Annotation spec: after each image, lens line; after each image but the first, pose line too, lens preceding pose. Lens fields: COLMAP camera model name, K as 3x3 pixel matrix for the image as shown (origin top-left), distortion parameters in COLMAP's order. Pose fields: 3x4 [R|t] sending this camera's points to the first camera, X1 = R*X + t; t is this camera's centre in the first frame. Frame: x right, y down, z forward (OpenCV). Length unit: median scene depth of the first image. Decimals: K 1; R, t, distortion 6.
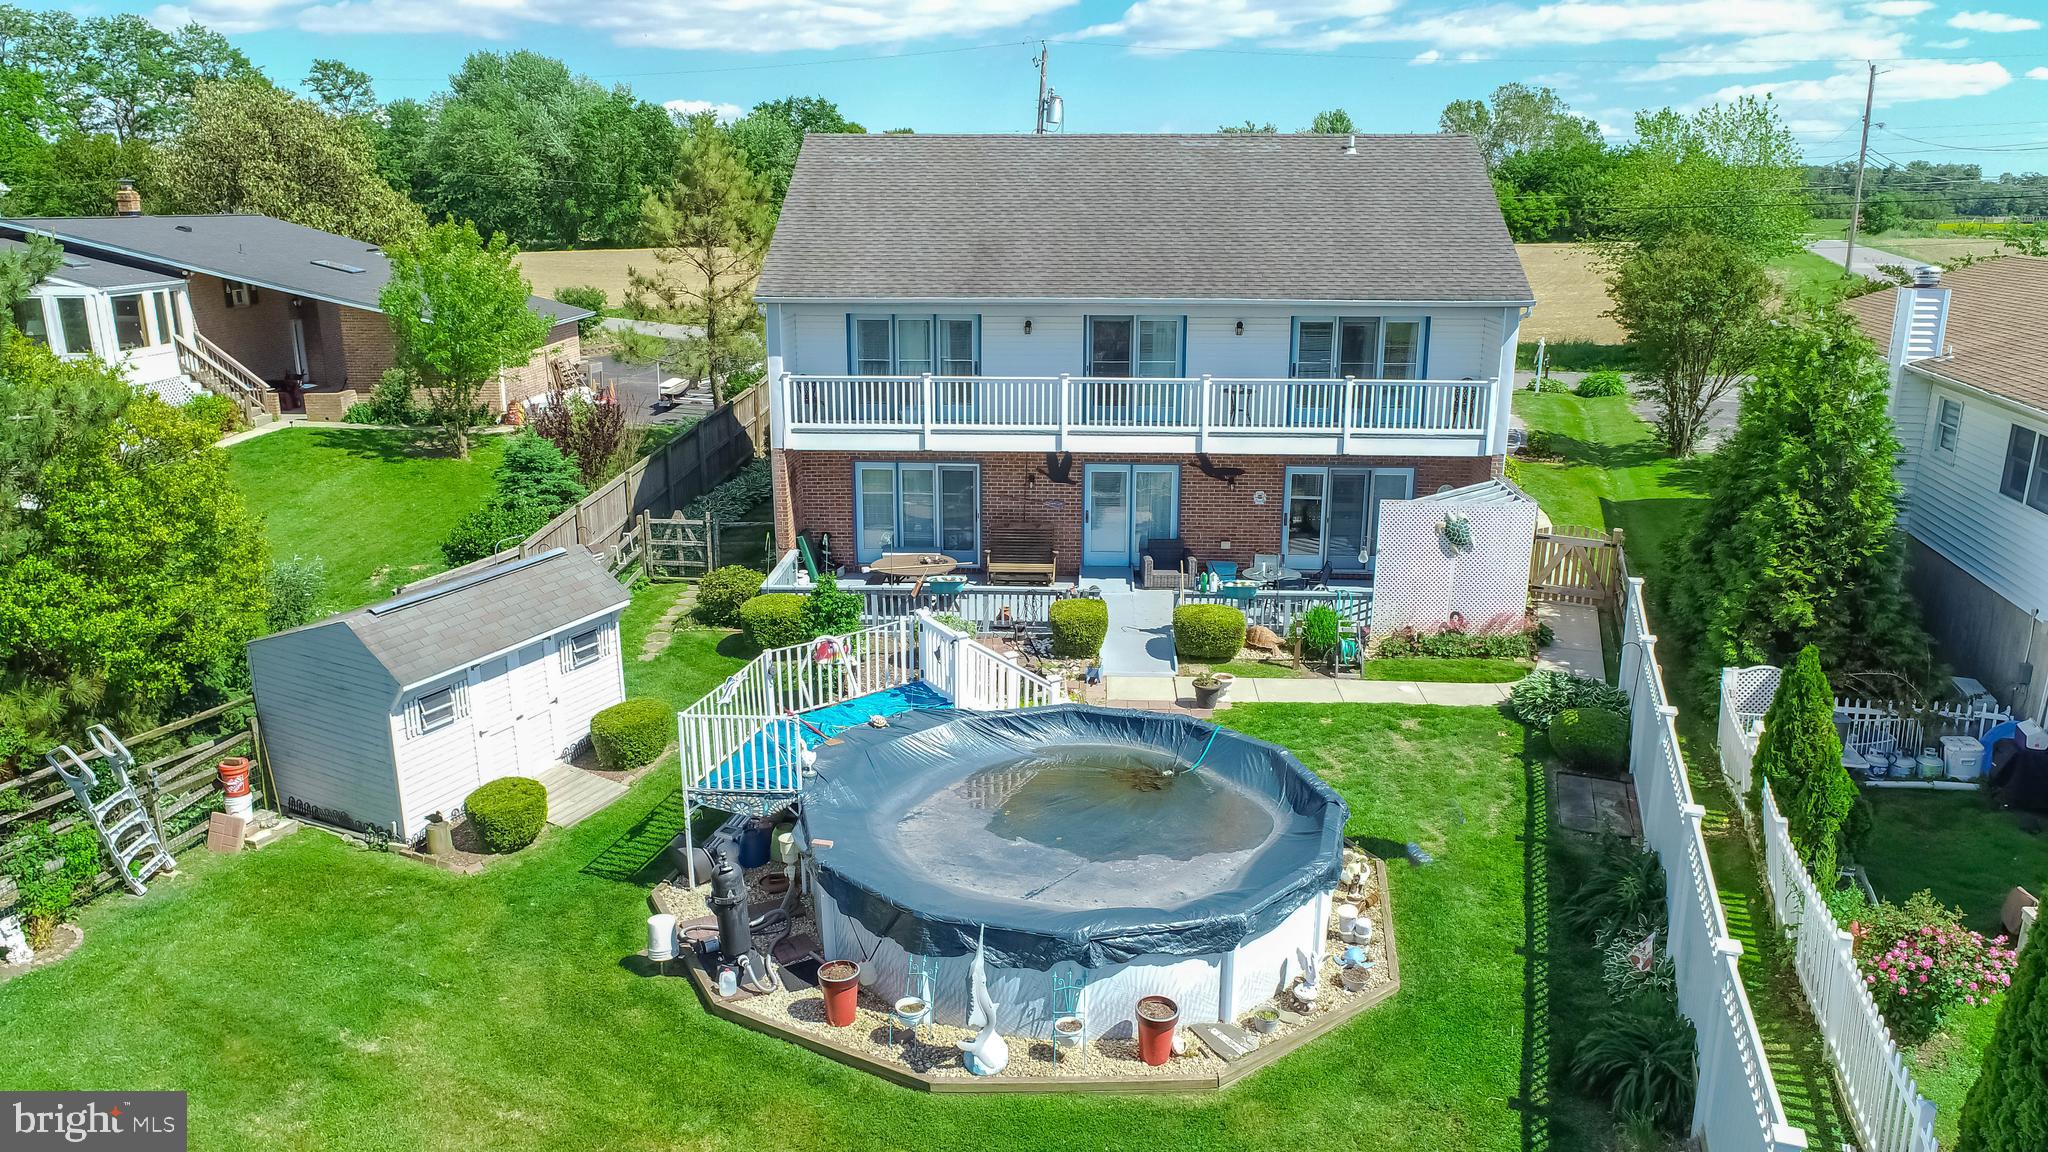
lens RADIAL K [[1388.3, 0, 1021.6], [0, 1388.3, 576.4], [0, 0, 1]] dist [-0.017783, 0.010376]
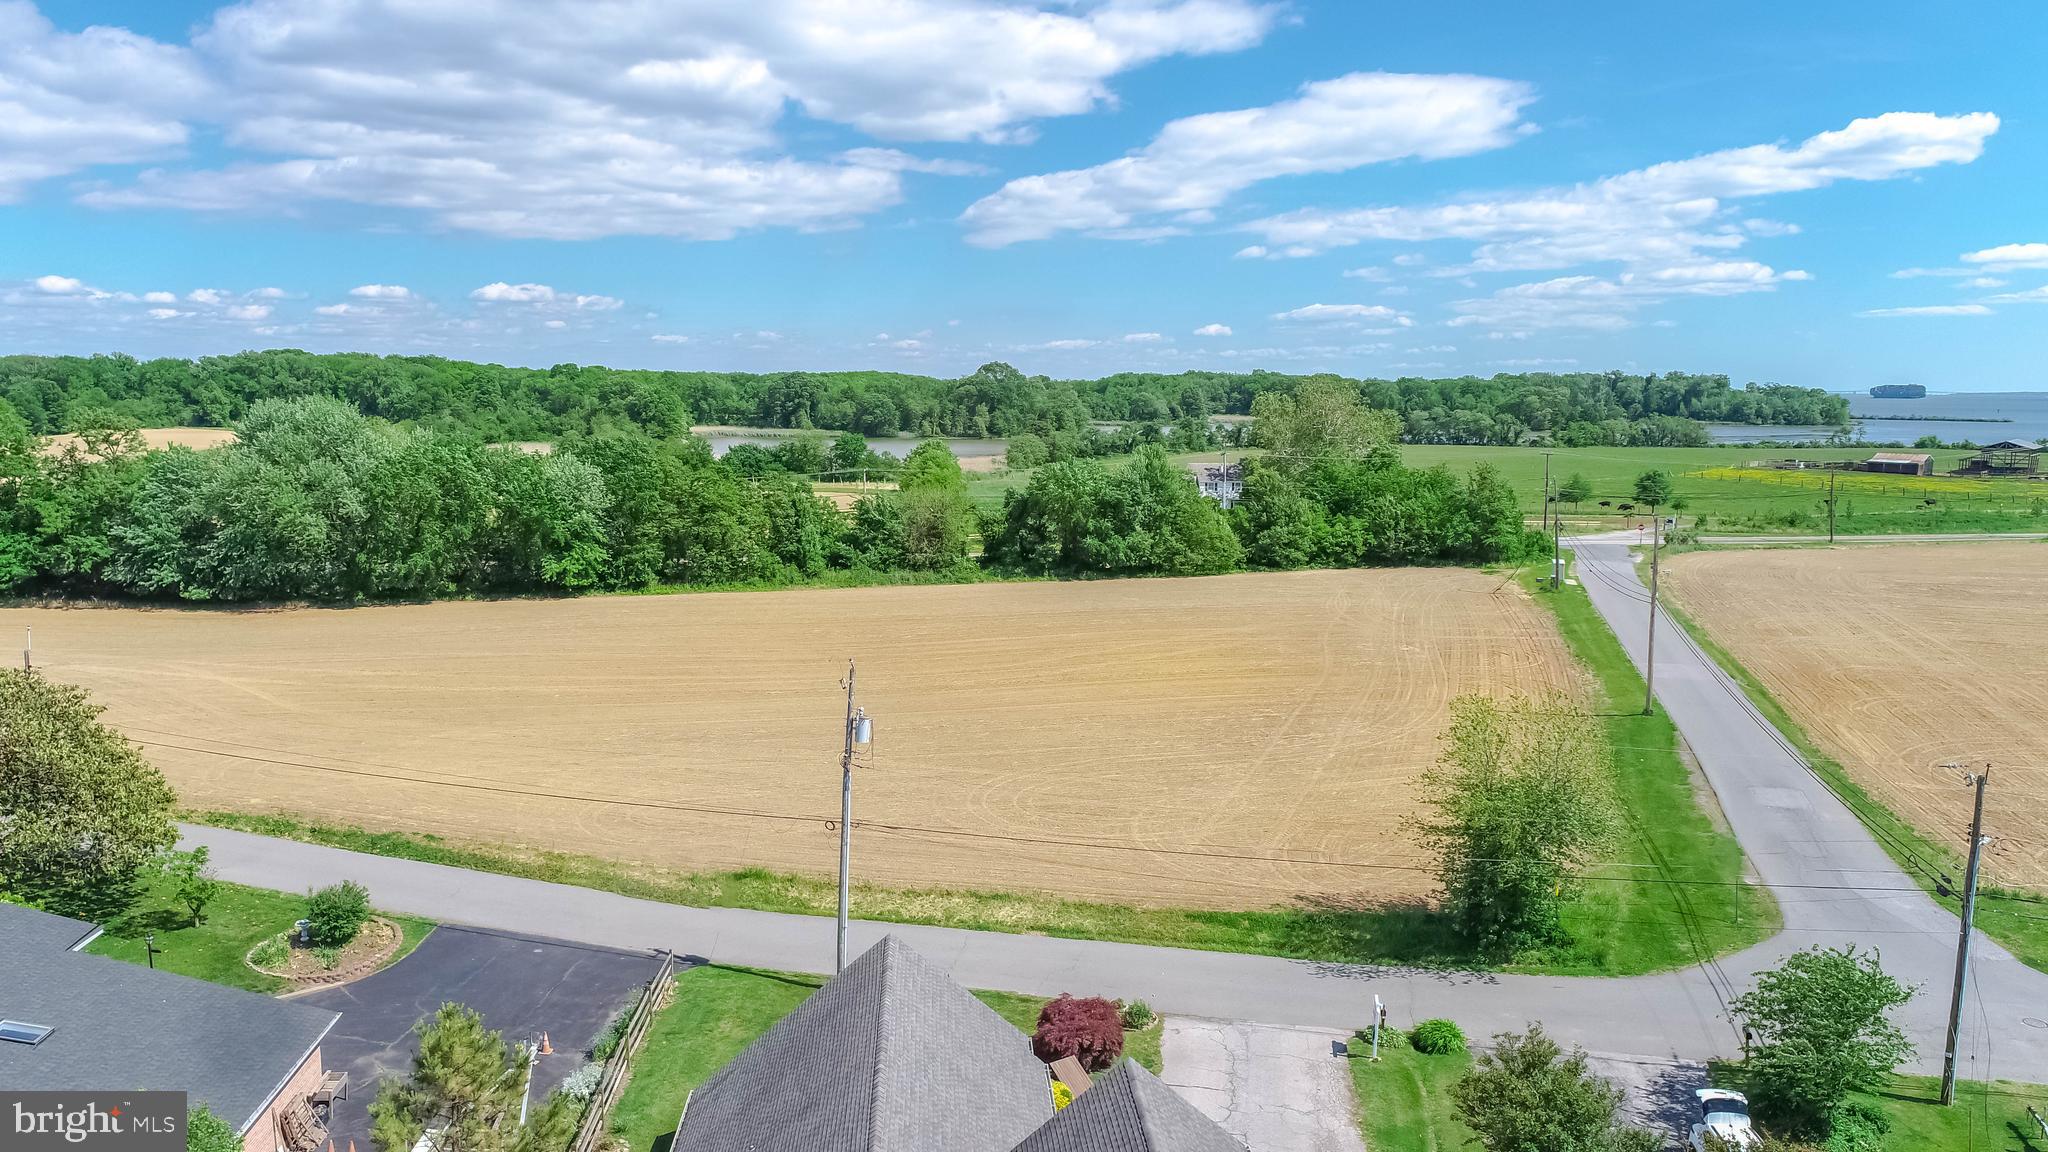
lens RADIAL K [[1388.3, 0, 1021.6], [0, 1388.3, 573.1], [0, 0, 1]] dist [-0.017783, 0.010376]
pose [[0.992576, -0.012700, 0.120961, 0.036977], [0.028259, 0.991398, -0.127793, -0.664322], [-0.118297, 0.130263, 0.984397, 0.088626]]
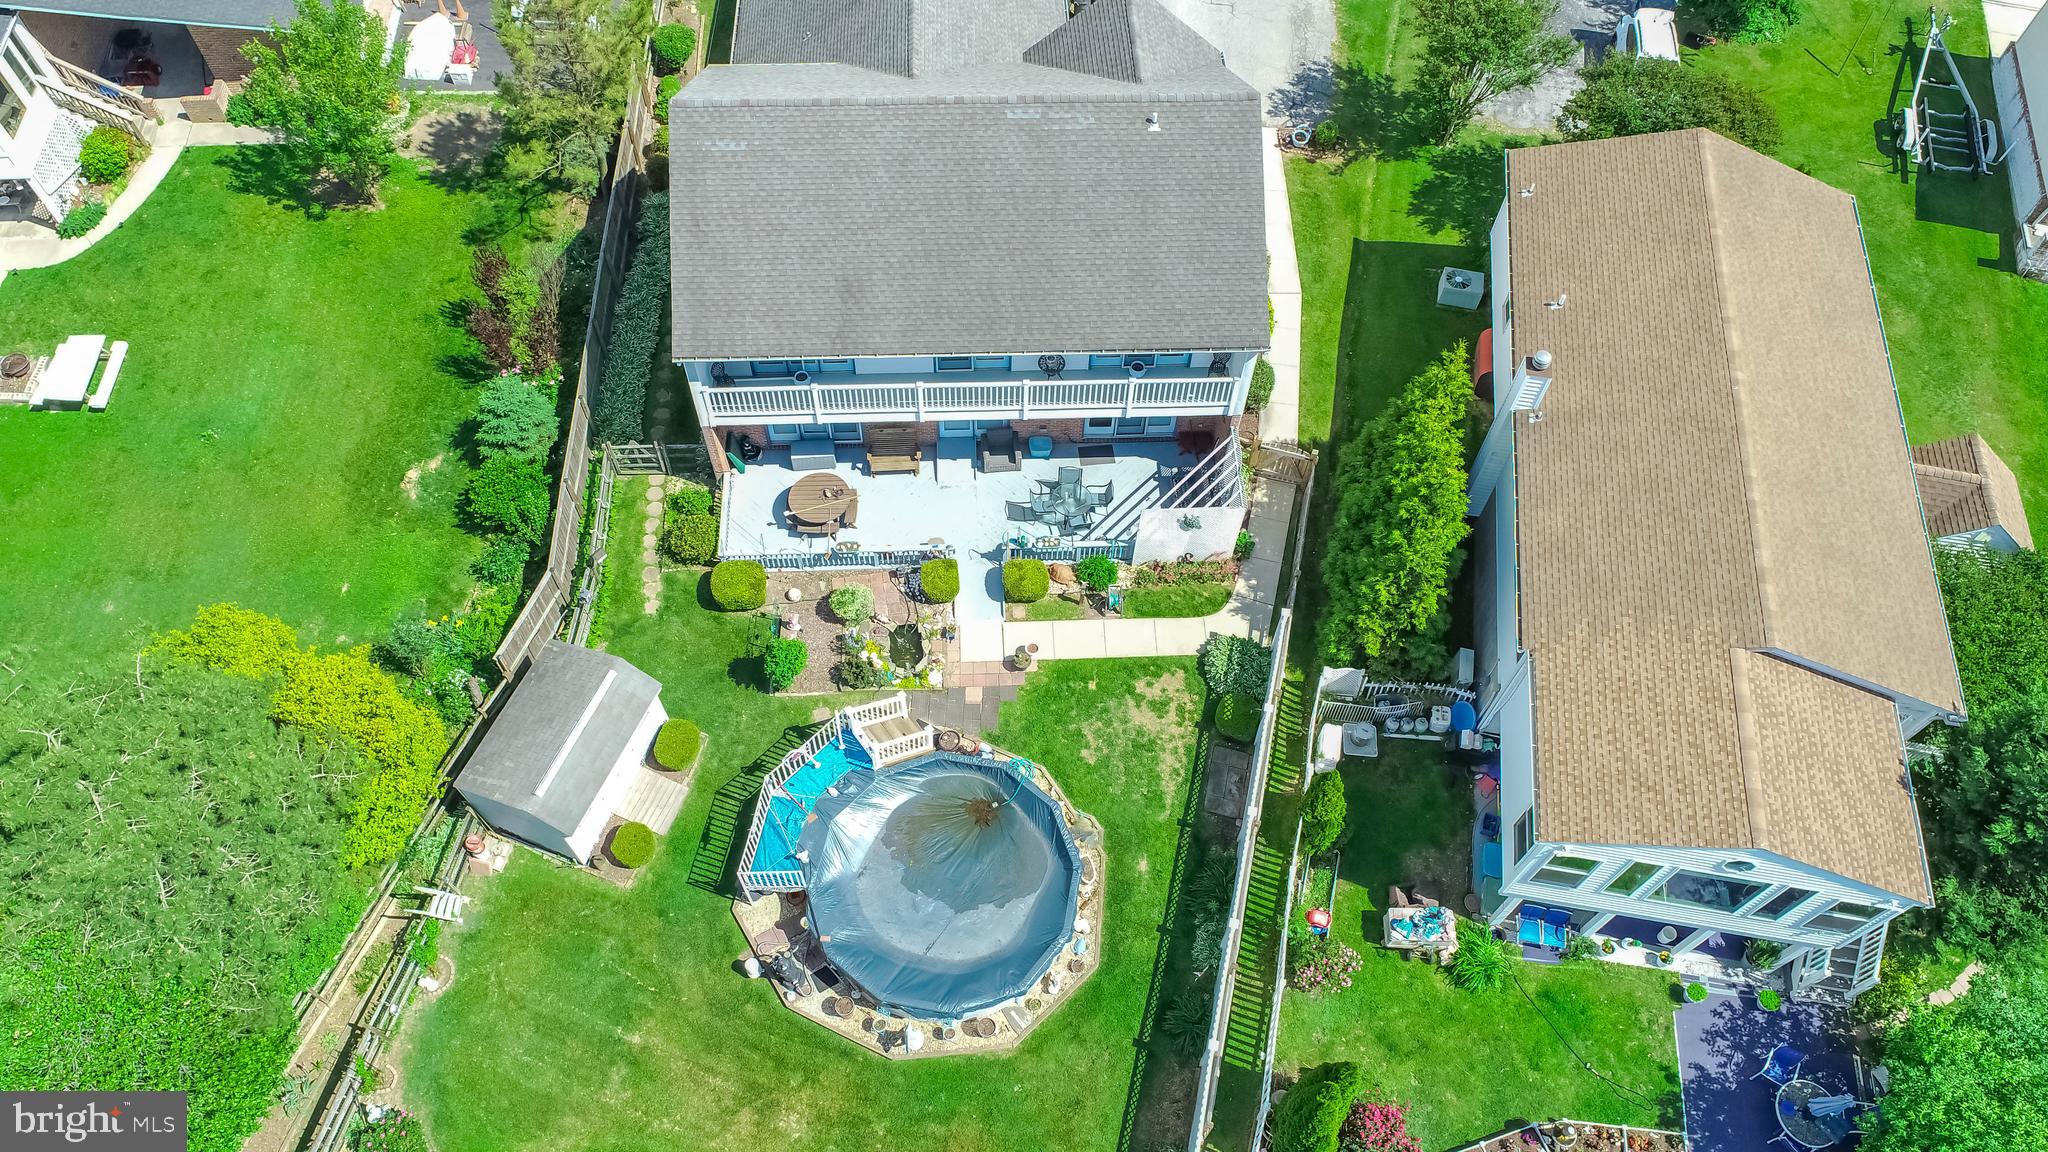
lens RADIAL K [[1388.3, 0, 1022.0], [0, 1388.3, 573.7], [0, 0, 1]] dist [-0.017783, 0.010376]
pose [[0.995196, -0.070841, 0.067579, 0.026356], [0.006262, 0.734898, 0.678149, -0.911951], [-0.097704, -0.674468, 0.731811, -0.098091]]
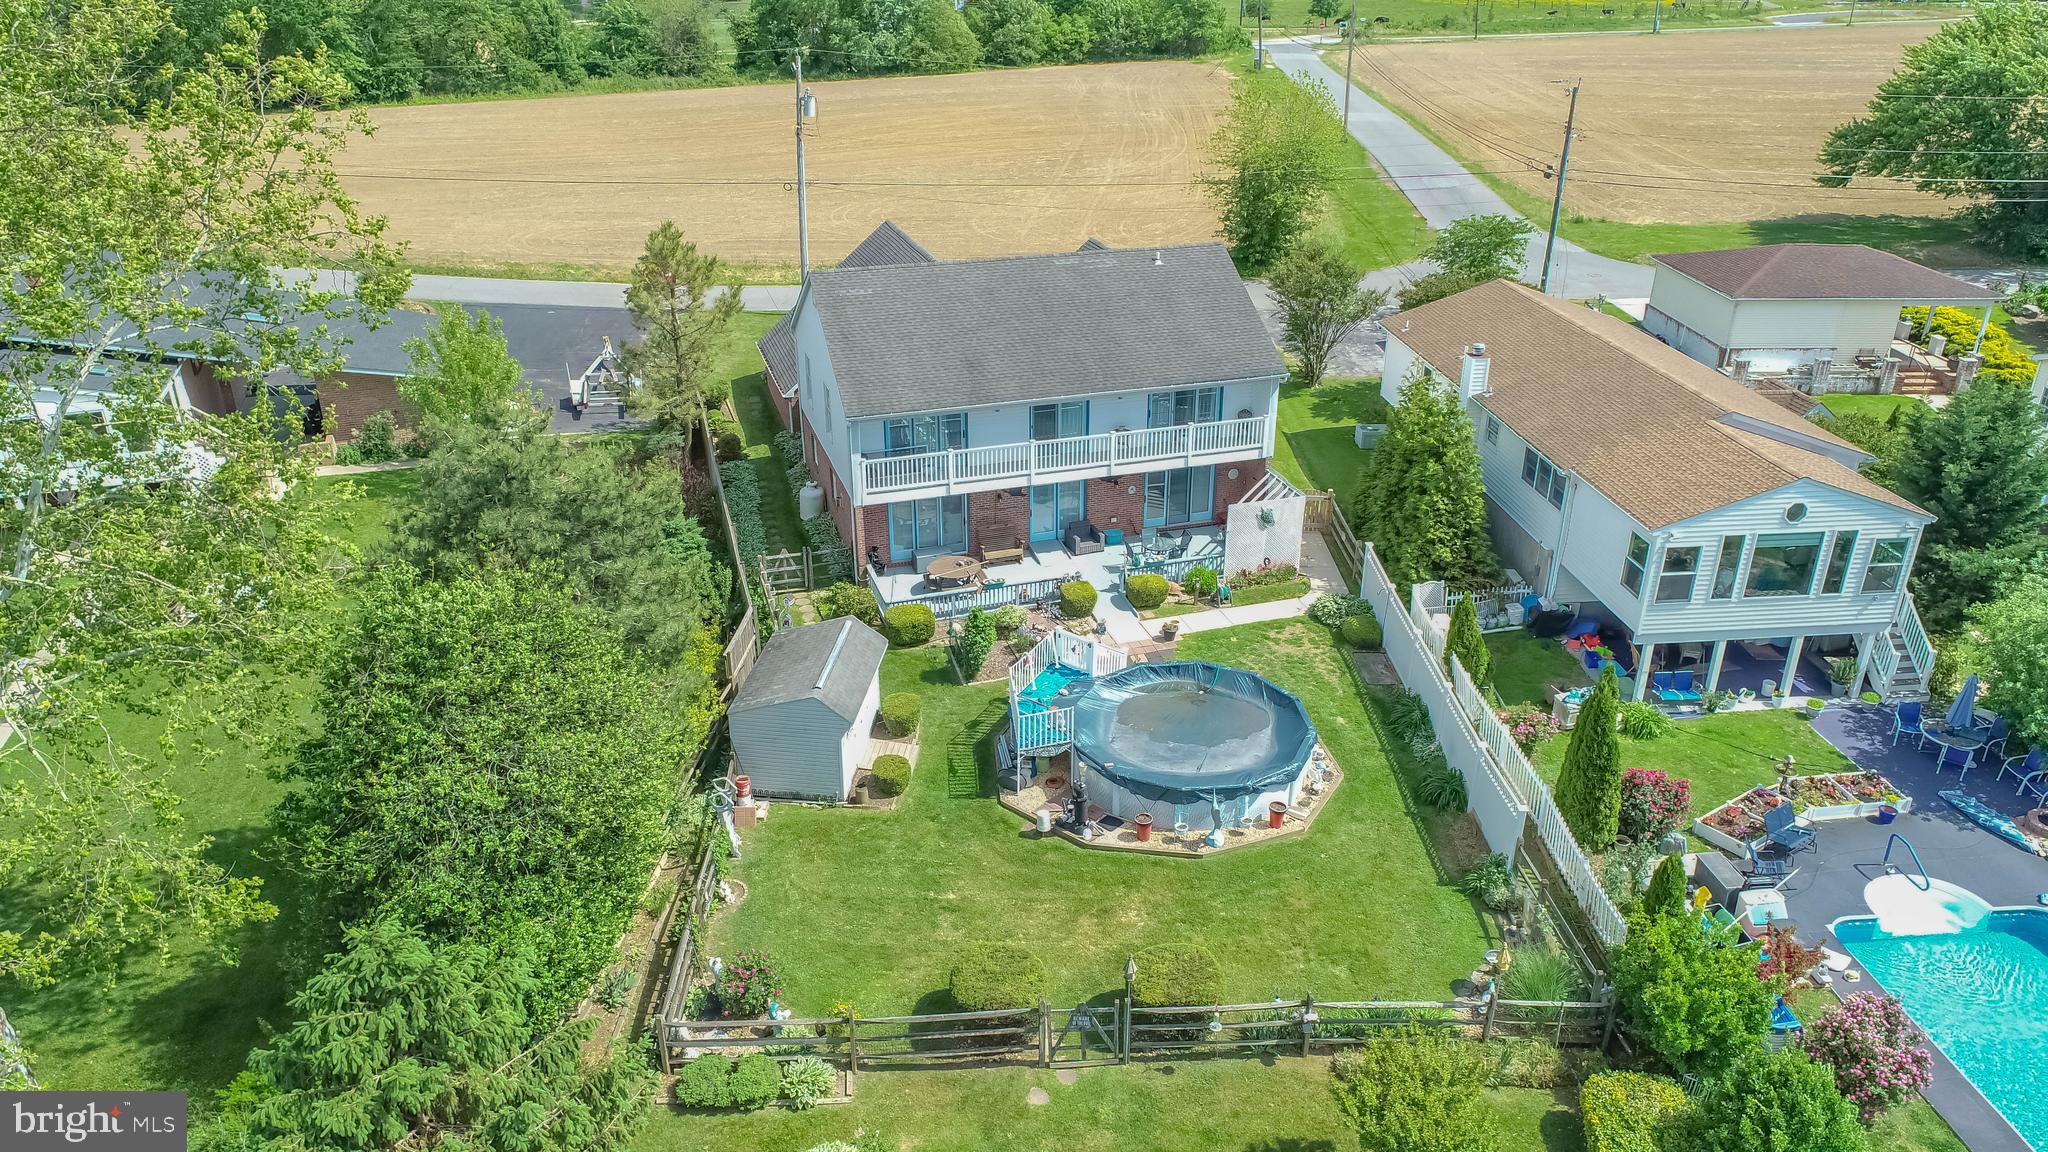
lens RADIAL K [[1388.3, 0, 1024.5], [0, 1388.3, 575.3], [0, 0, 1]] dist [-0.017783, 0.010376]
pose [[0.935471, -0.152216, 0.318942, -0.526612], [0.094866, 0.977523, 0.188282, -0.300938], [-0.340432, -0.145876, 0.928884, -0.543873]]
